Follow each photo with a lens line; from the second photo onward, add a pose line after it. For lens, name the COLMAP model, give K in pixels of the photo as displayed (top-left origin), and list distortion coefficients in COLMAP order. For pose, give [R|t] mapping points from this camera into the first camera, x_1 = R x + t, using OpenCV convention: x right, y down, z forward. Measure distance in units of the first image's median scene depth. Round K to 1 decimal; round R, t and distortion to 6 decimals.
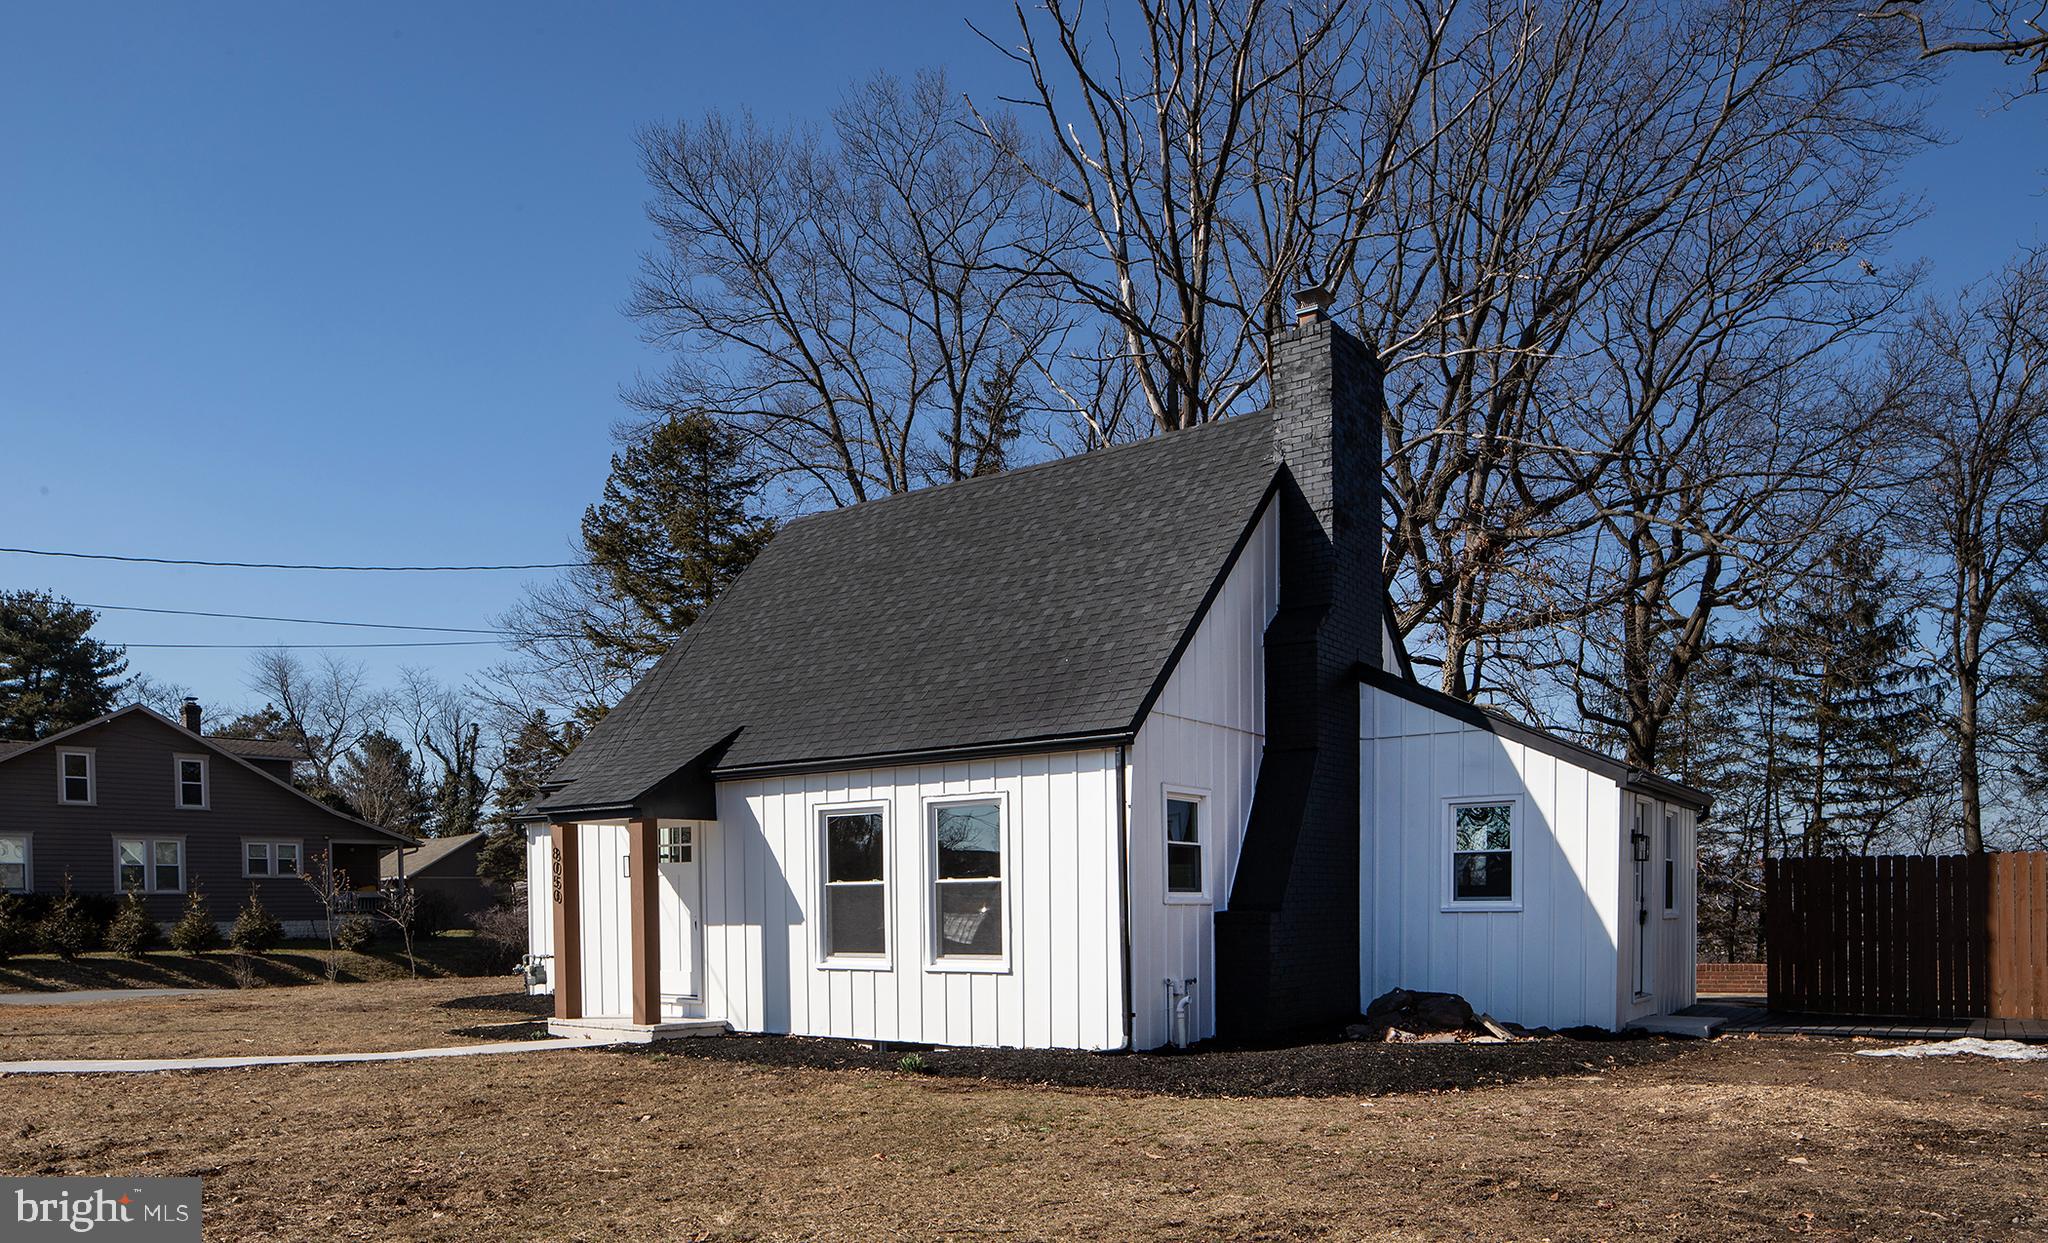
lens RADIAL K [[1501.0, 0, 1016.7], [0, 1501.0, 622.1], [0, 0, 1]] dist [0.005497, 0.002293]
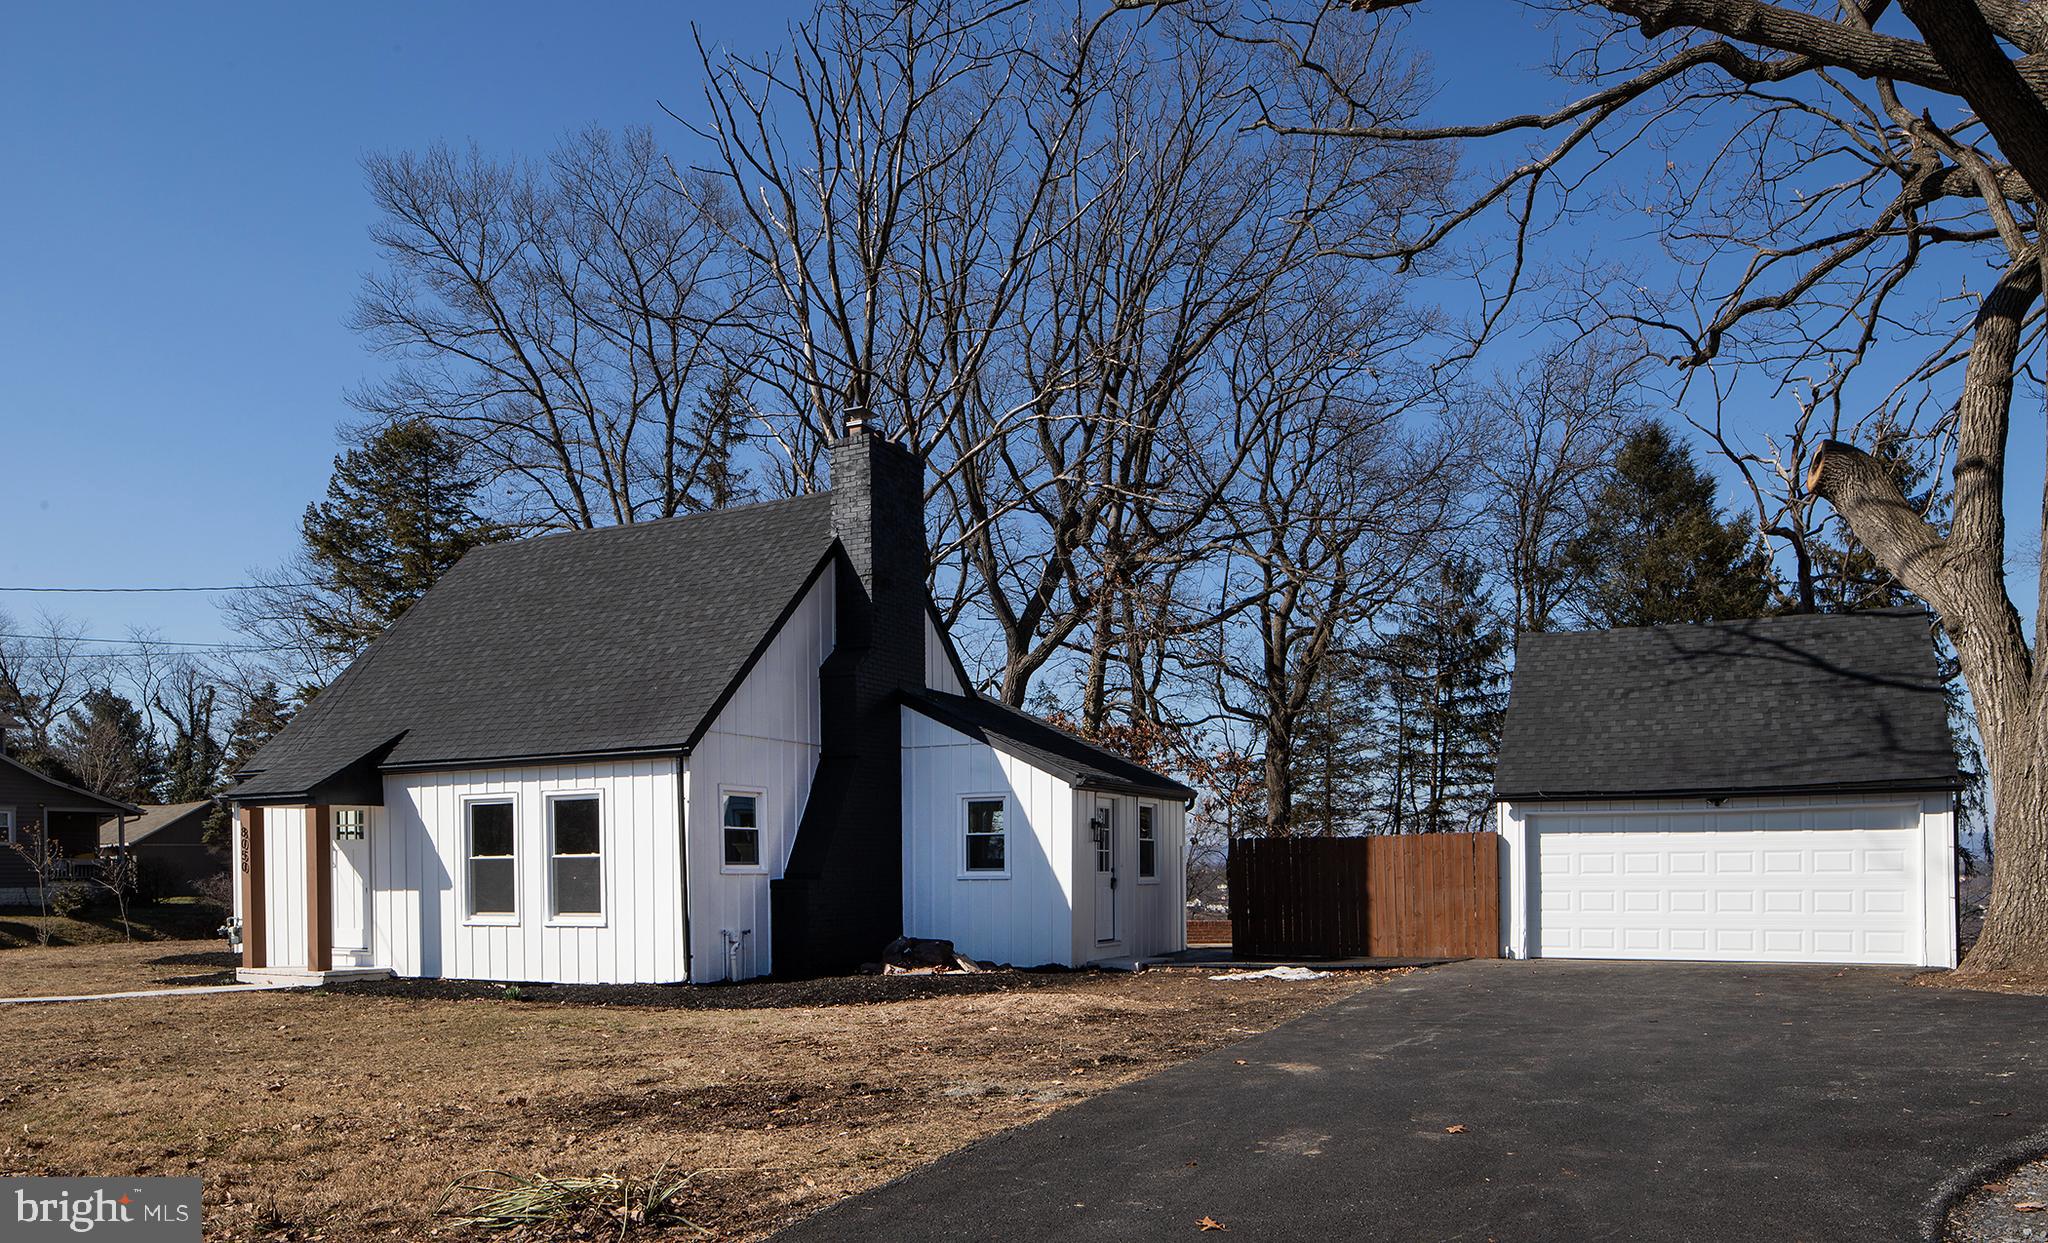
lens RADIAL K [[1501.0, 0, 1029.3], [0, 1501.0, 628.1], [0, 0, 1]] dist [0.005497, 0.002293]
pose [[0.988719, 0.024447, 0.147772, 0.084436], [-0.028208, 0.999328, 0.023408, -0.035030], [-0.147100, -0.027312, 0.988744, -0.178437]]
